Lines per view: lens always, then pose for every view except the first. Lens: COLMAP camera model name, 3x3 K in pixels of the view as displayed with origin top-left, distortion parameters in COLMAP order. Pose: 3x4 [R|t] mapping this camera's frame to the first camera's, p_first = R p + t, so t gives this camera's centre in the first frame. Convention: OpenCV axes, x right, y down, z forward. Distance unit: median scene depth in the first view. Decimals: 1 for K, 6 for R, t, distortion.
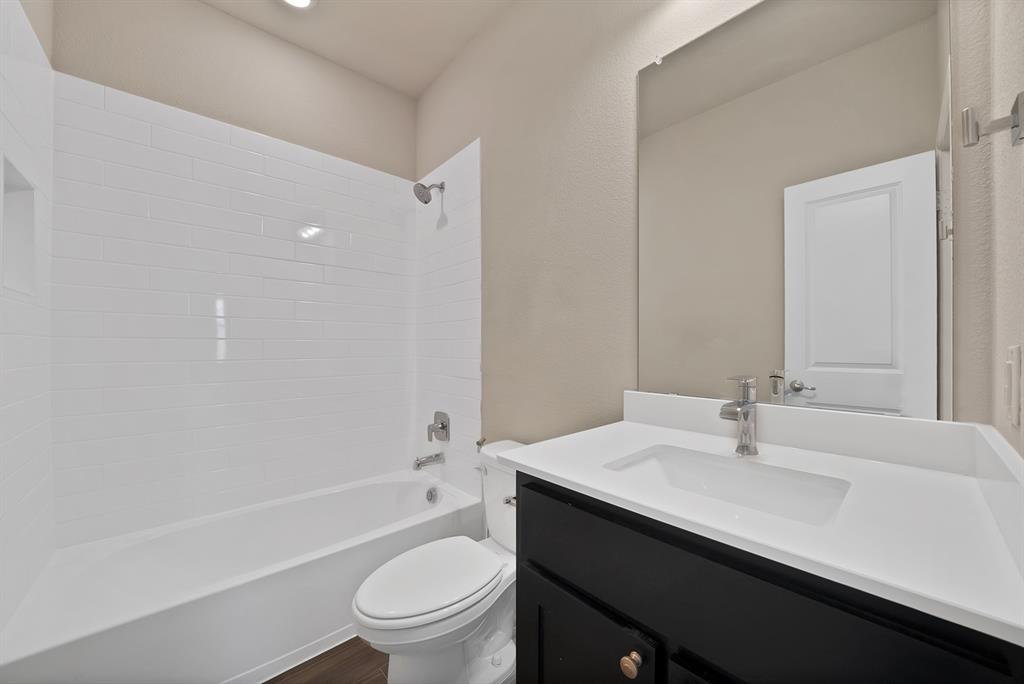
lens RADIAL K [[372.1, 0, 511.4], [0, 372.1, 347.4], [0, 0, 1]] dist [-0.019251, 0.000237]
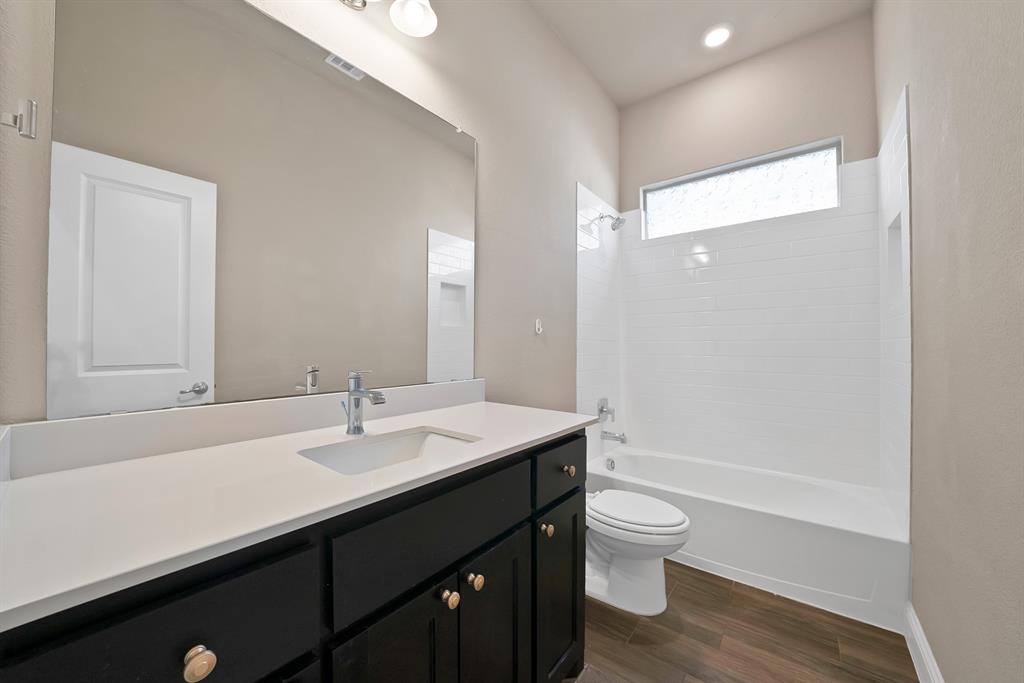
lens RADIAL K [[372.1, 0, 511.4], [0, 372.1, 346.9], [0, 0, 1]] dist [-0.019251, 0.000237]
pose [[-0.164700, 0.003310, 0.986338, -0.784312], [-0.000227, 0.999994, -0.003393, 0.010690], [-0.986344, -0.000783, -0.164699, 0.849799]]
